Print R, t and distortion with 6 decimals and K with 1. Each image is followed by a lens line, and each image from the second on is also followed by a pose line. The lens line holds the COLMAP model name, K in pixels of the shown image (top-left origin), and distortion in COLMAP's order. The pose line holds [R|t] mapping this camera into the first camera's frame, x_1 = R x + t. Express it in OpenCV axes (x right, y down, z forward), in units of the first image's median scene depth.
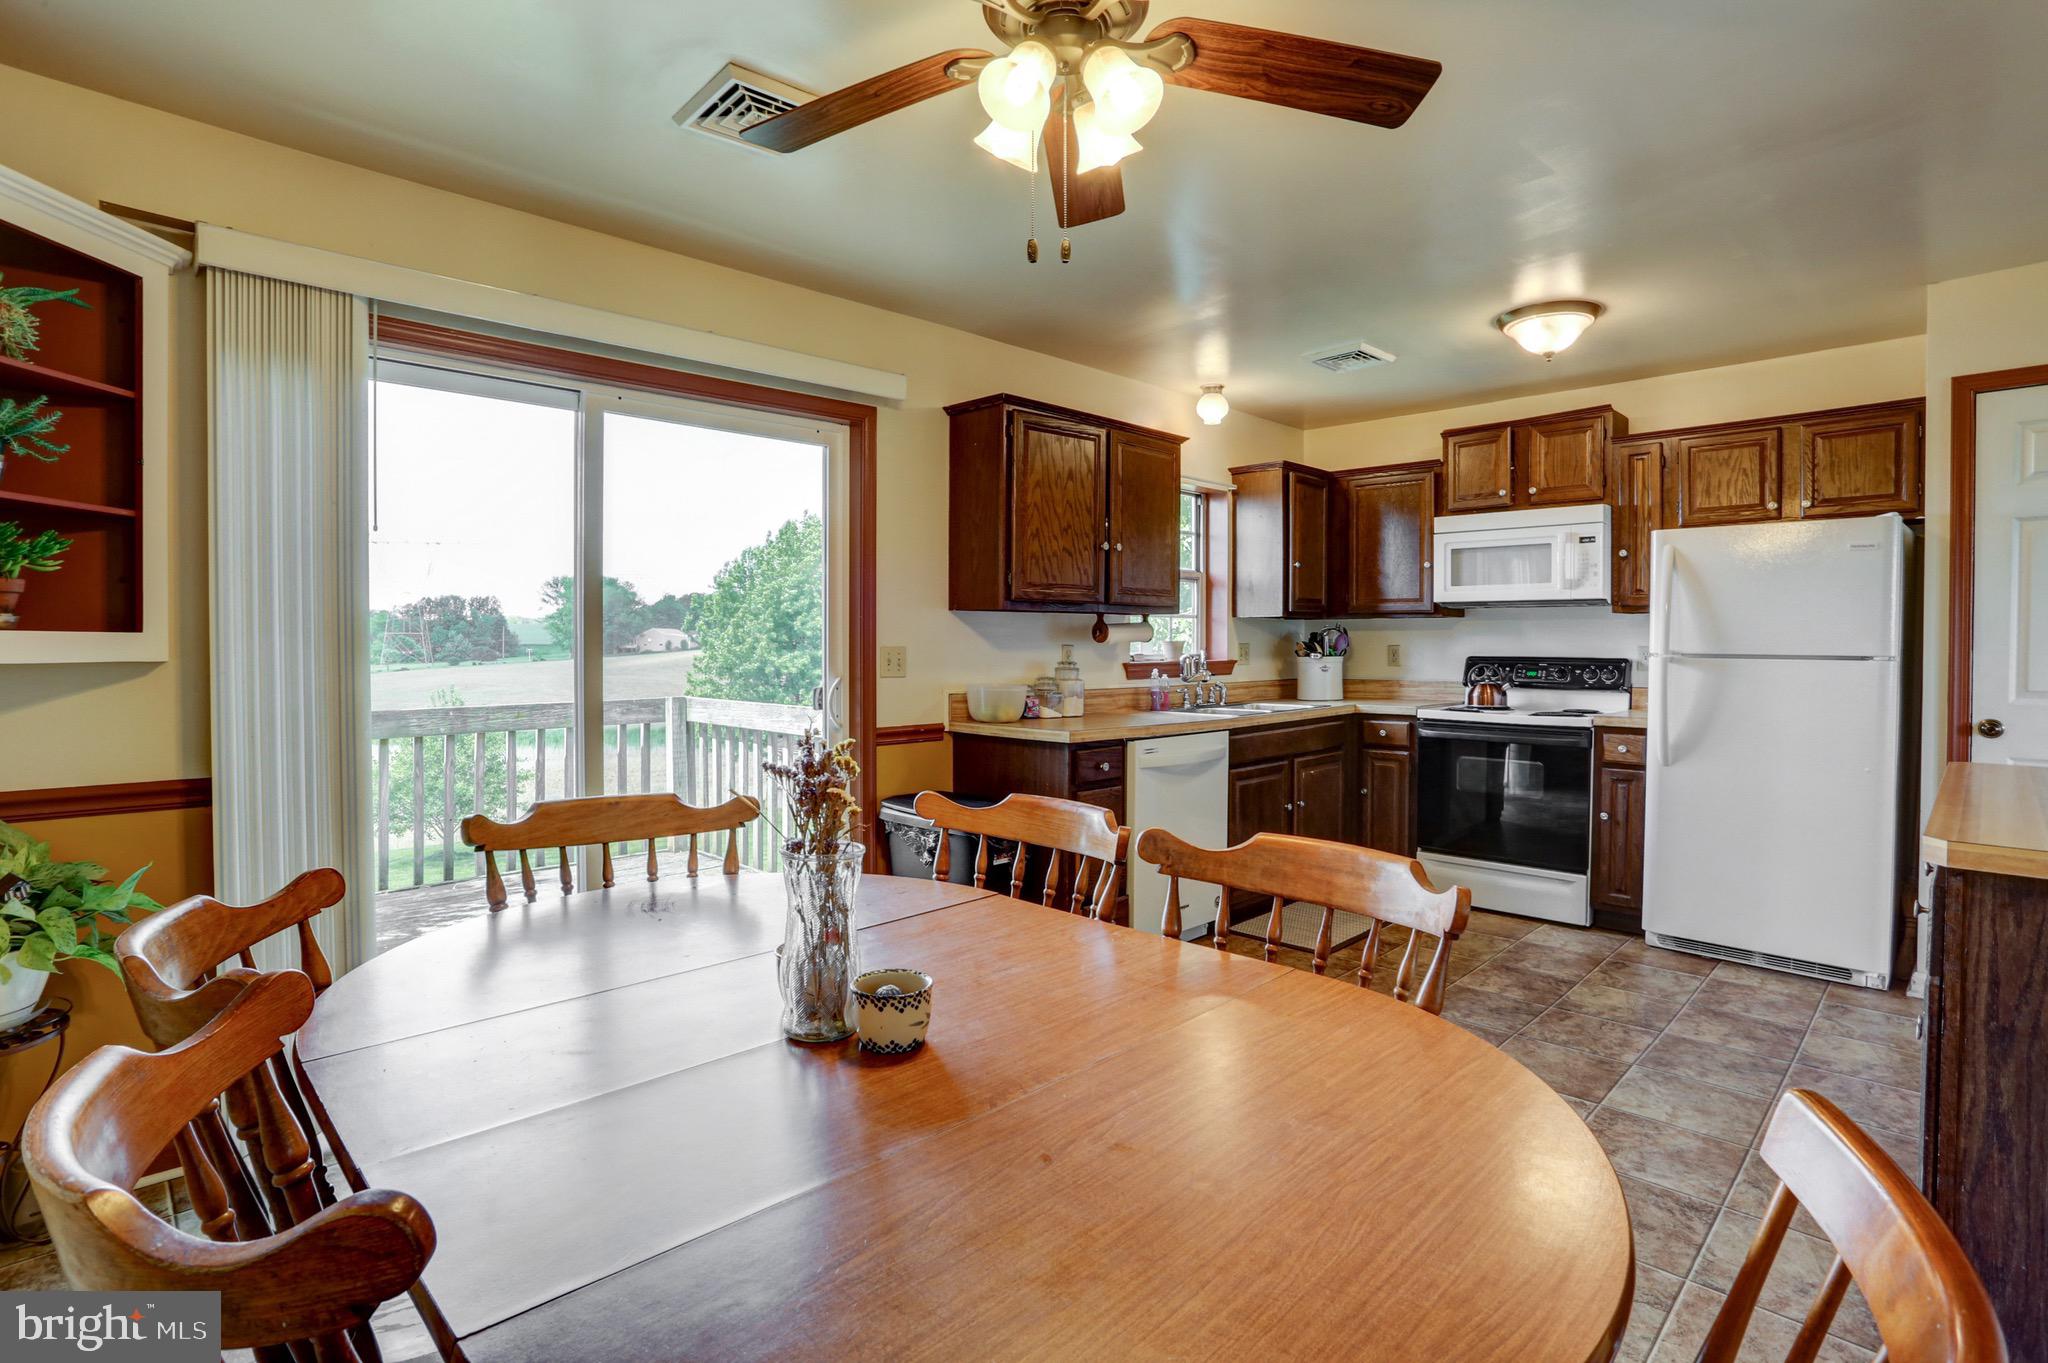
lens RADIAL K [[1001.6, 0, 1010.5], [0, 1001.6, 676.9], [0, 0, 1]] dist [-0.054673, 0.015339]
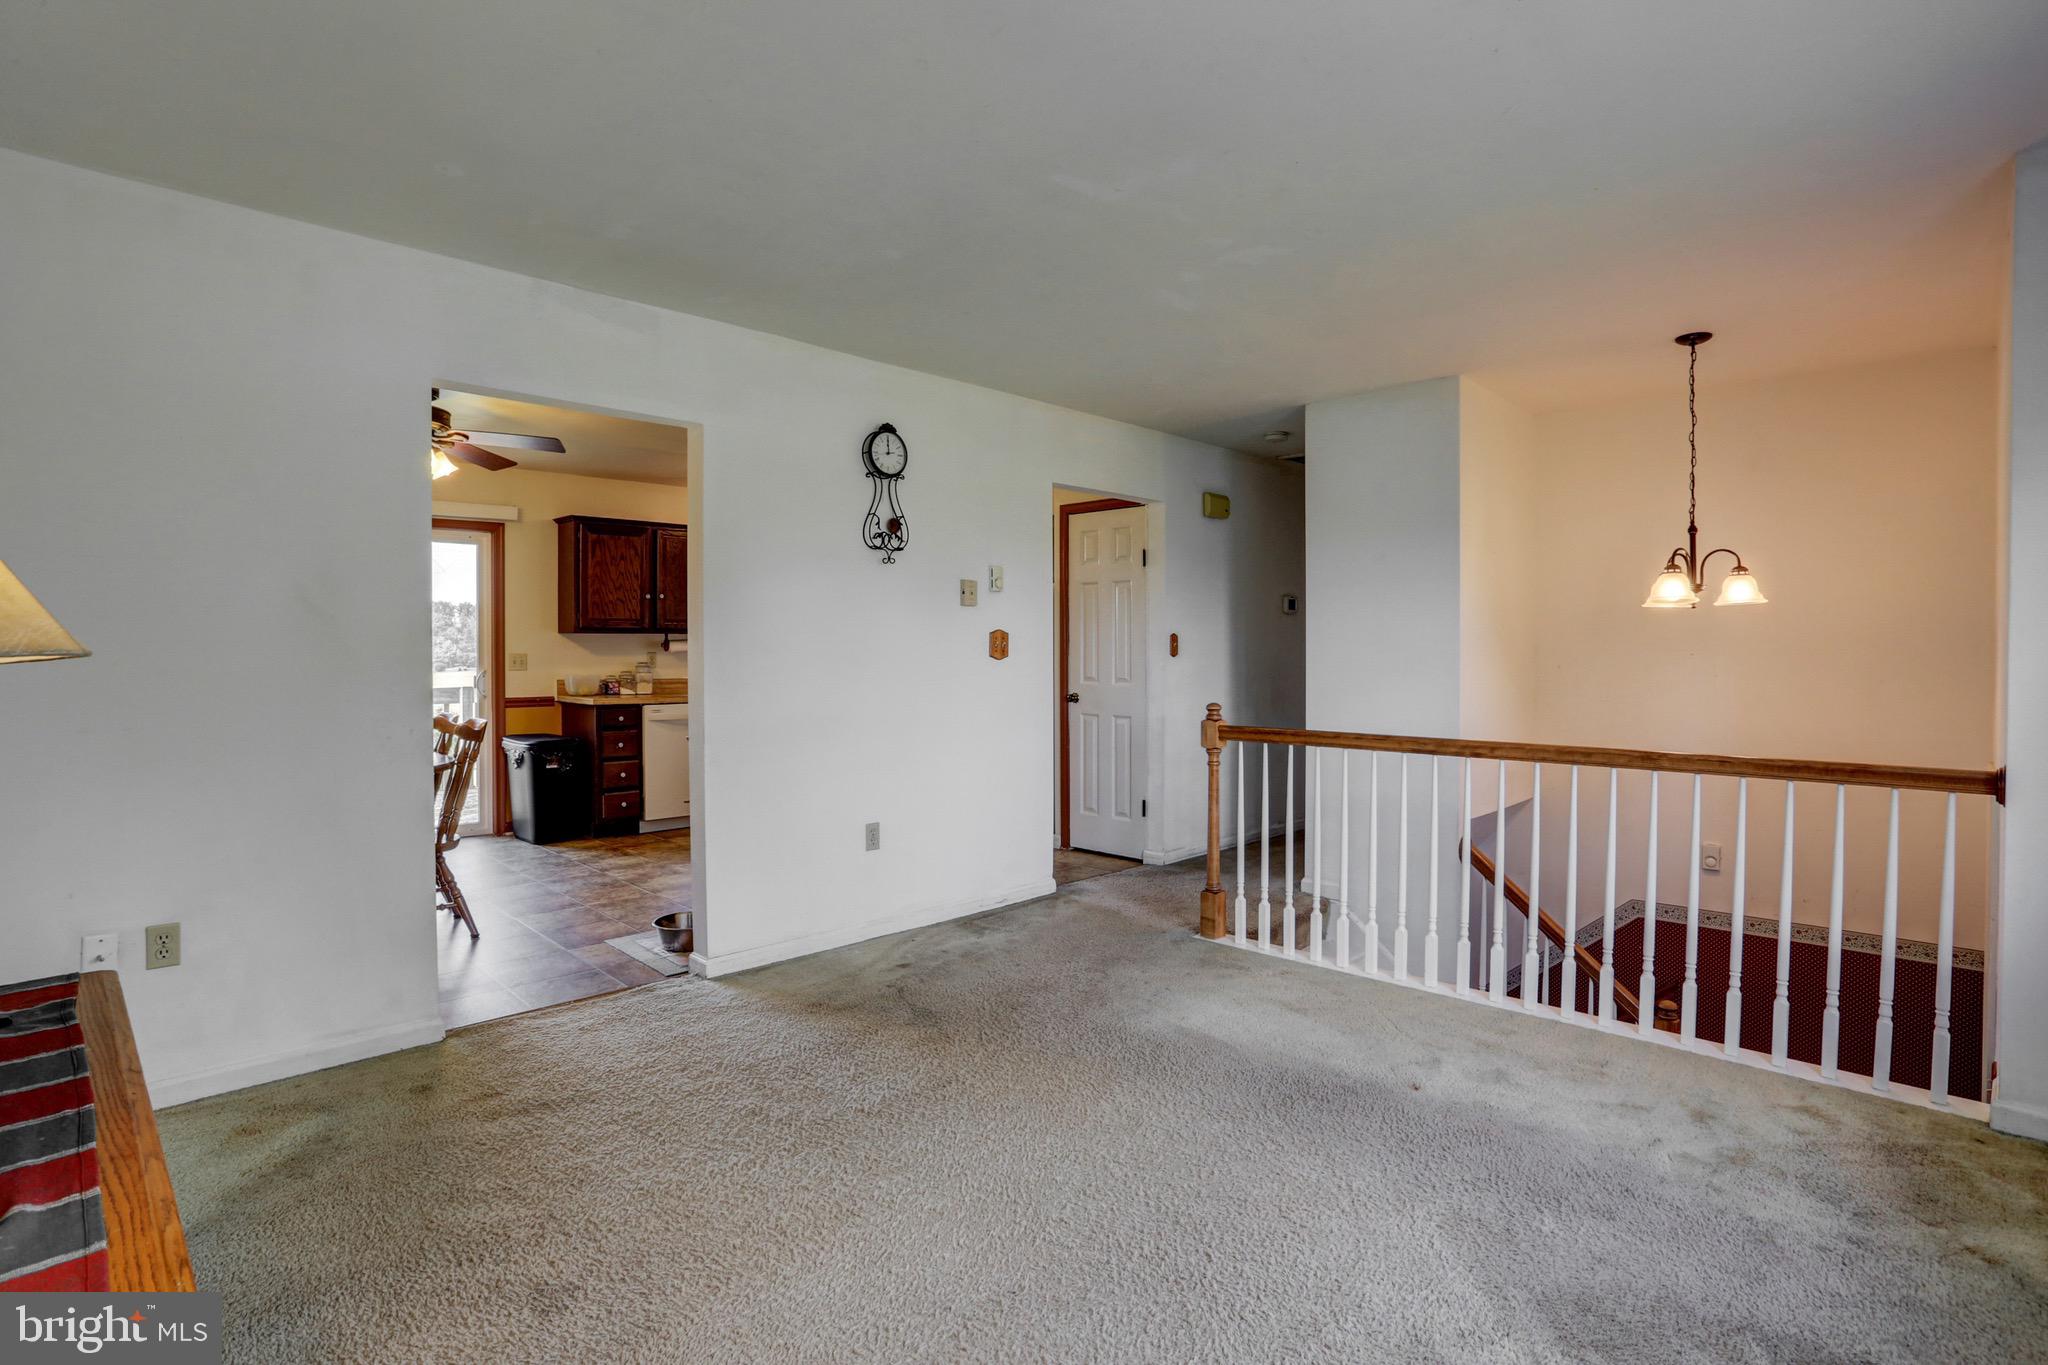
lens RADIAL K [[1001.6, 0, 1014.3], [0, 1001.6, 673.7], [0, 0, 1]] dist [-0.054673, 0.015339]
pose [[0.999996, 0.000866, -0.002541, 0.744434], [-0.000889, 0.999961, -0.008828, 0.020233], [0.002534, 0.008830, 0.999958, -0.744983]]
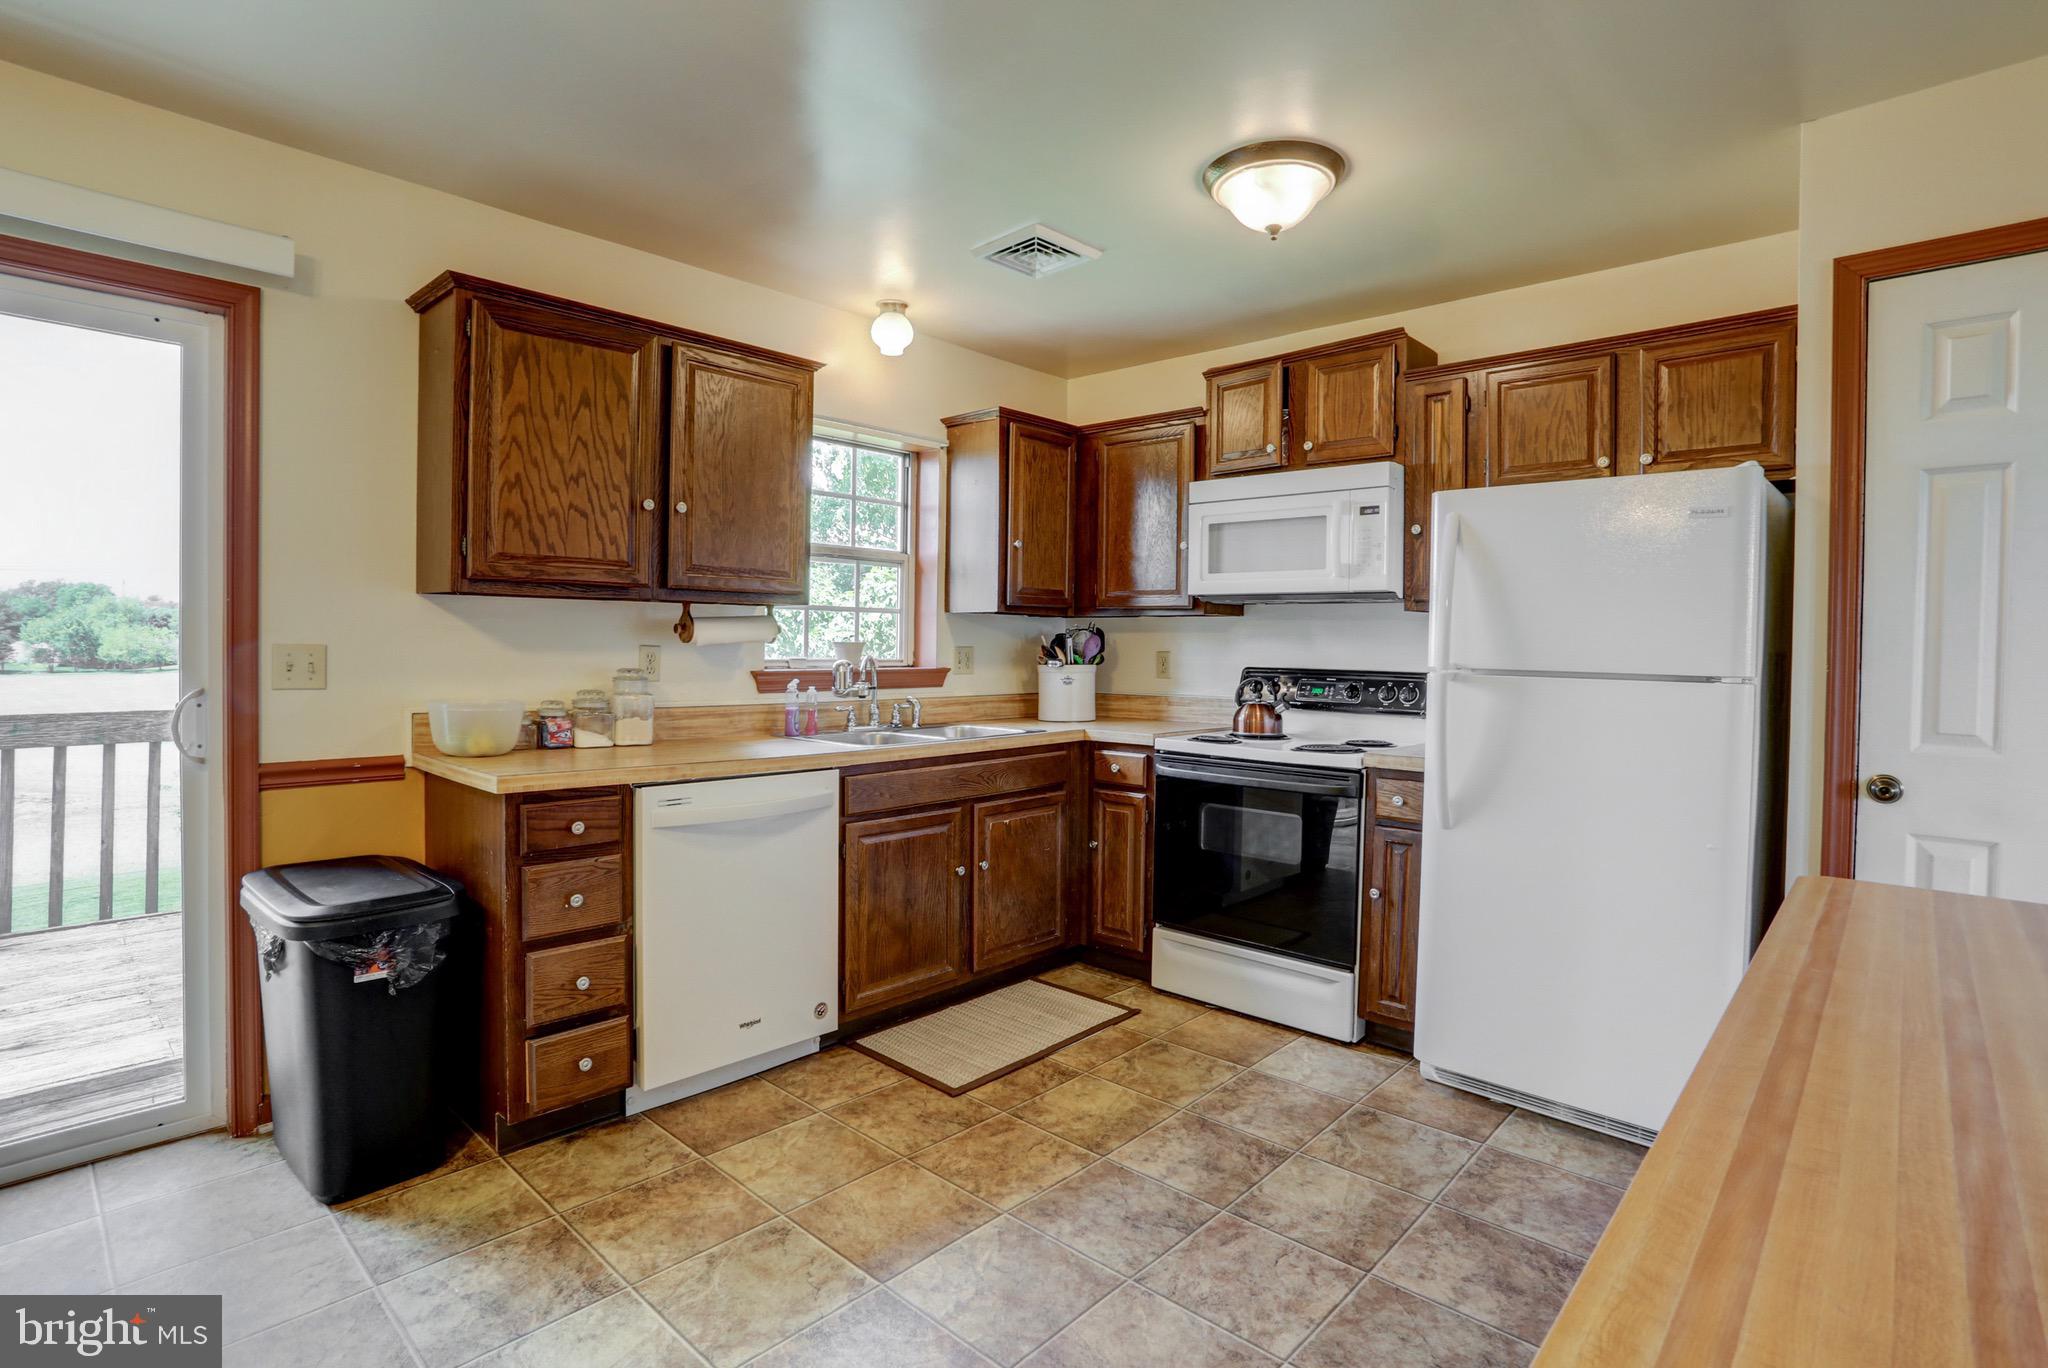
lens RADIAL K [[1001.6, 0, 1026.2], [0, 1001.6, 674.8], [0, 0, 1]] dist [-0.054673, 0.015339]
pose [[0.998752, 0.011819, 0.048527, 0.325315], [-0.011610, 0.999922, -0.004590, -0.011706], [-0.048578, 0.004020, 0.998811, 0.298803]]
